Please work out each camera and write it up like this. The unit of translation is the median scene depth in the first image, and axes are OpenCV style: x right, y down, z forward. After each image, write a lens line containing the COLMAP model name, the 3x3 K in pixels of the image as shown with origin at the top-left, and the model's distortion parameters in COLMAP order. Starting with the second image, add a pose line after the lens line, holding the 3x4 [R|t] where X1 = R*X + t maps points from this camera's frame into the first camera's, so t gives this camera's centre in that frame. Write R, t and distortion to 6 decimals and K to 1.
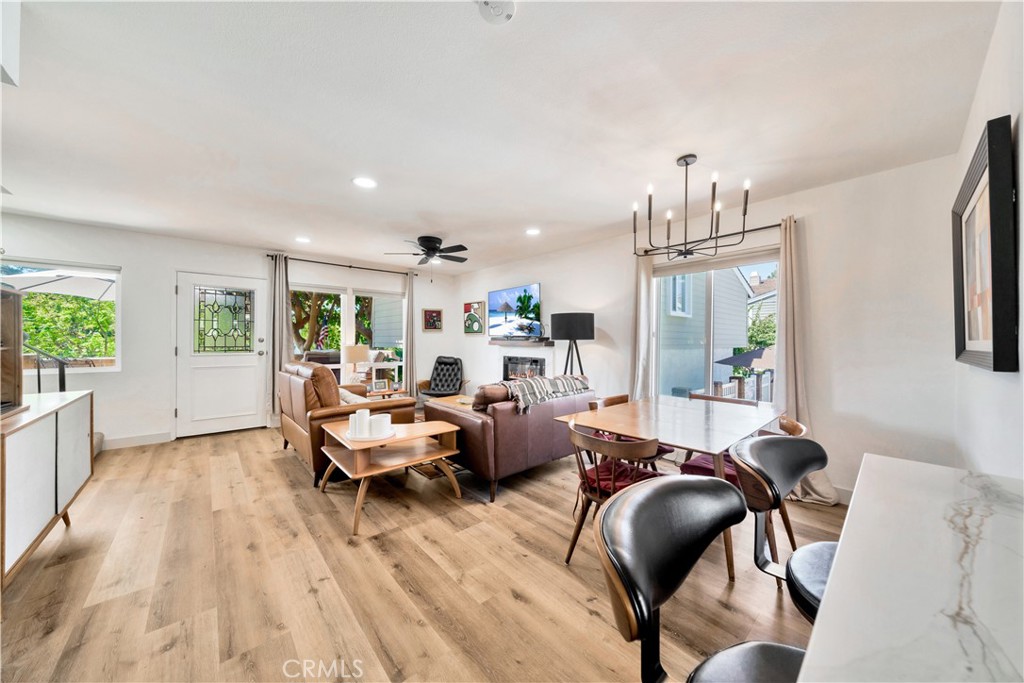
lens RADIAL K [[350.0, 0, 502.6], [0, 350.0, 338.2], [0, 0, 1]] dist [-0.002389, -0.000068]
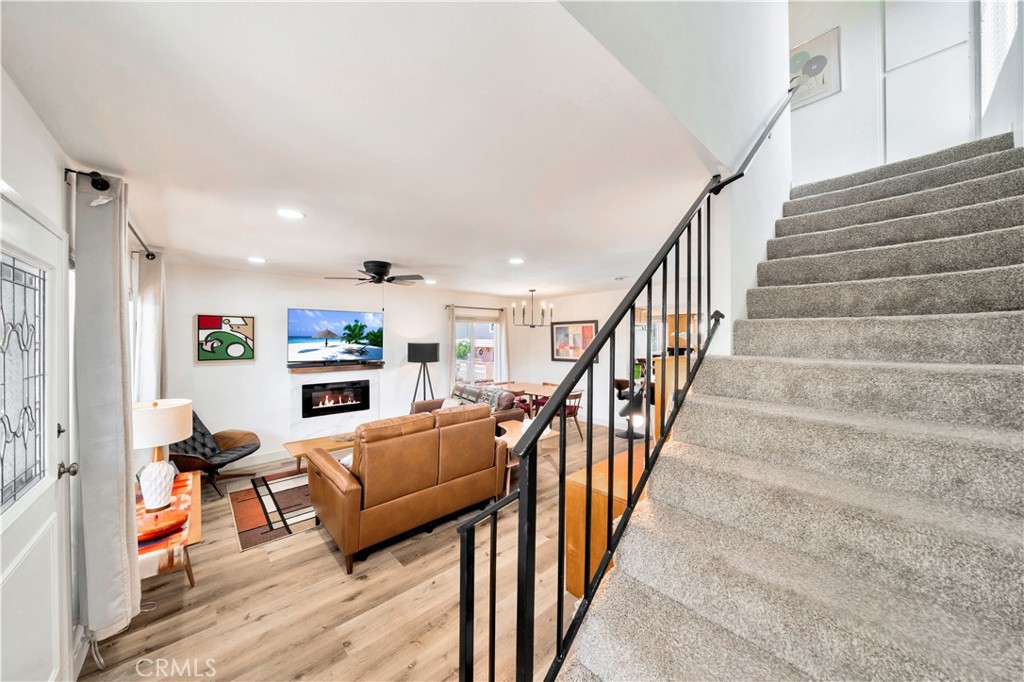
lens RADIAL K [[350.0, 0, 507.6], [0, 350.0, 336.7], [0, 0, 1]] dist [-0.002389, -0.000068]
pose [[-0.022097, -0.002725, 0.999752, -1.017166], [-0.006558, 0.999975, 0.002581, -0.085514], [-0.999734, -0.006499, -0.022115, 0.603346]]
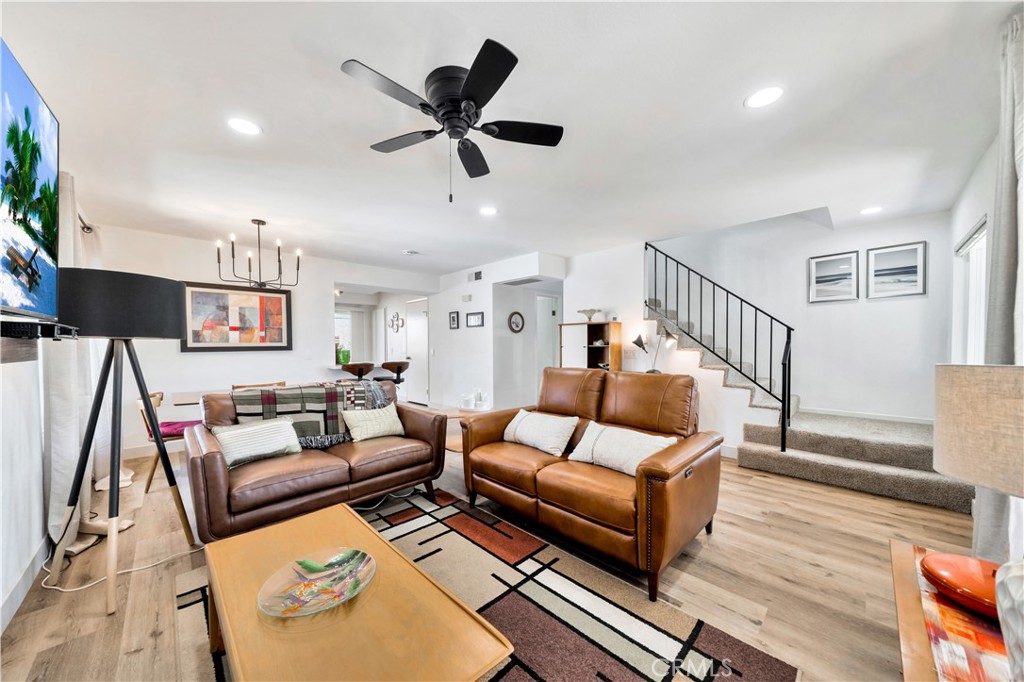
lens RADIAL K [[350.0, 0, 513.1], [0, 350.0, 352.7], [0, 0, 1]] dist [-0.002389, -0.000068]
pose [[-0.997306, 0.000764, -0.073350, -0.217004], [-0.000026, 0.999942, 0.010773, 0.015848], [0.073354, 0.010746, -0.997248, 1.257767]]
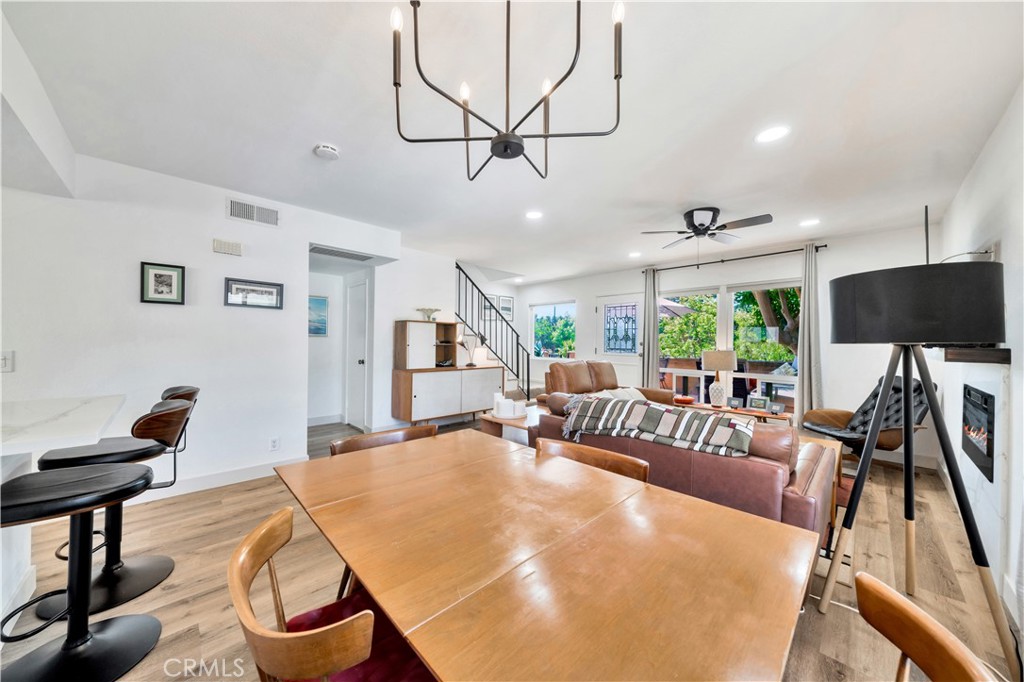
lens RADIAL K [[350.0, 0, 498.4], [0, 350.0, 339.9], [0, 0, 1]] dist [-0.002389, -0.000068]
pose [[0.044264, -0.009671, -0.998973, 0.475772], [-0.000930, 0.999952, -0.009722, 0.004178], [0.999019, 0.001360, 0.044253, 0.468935]]
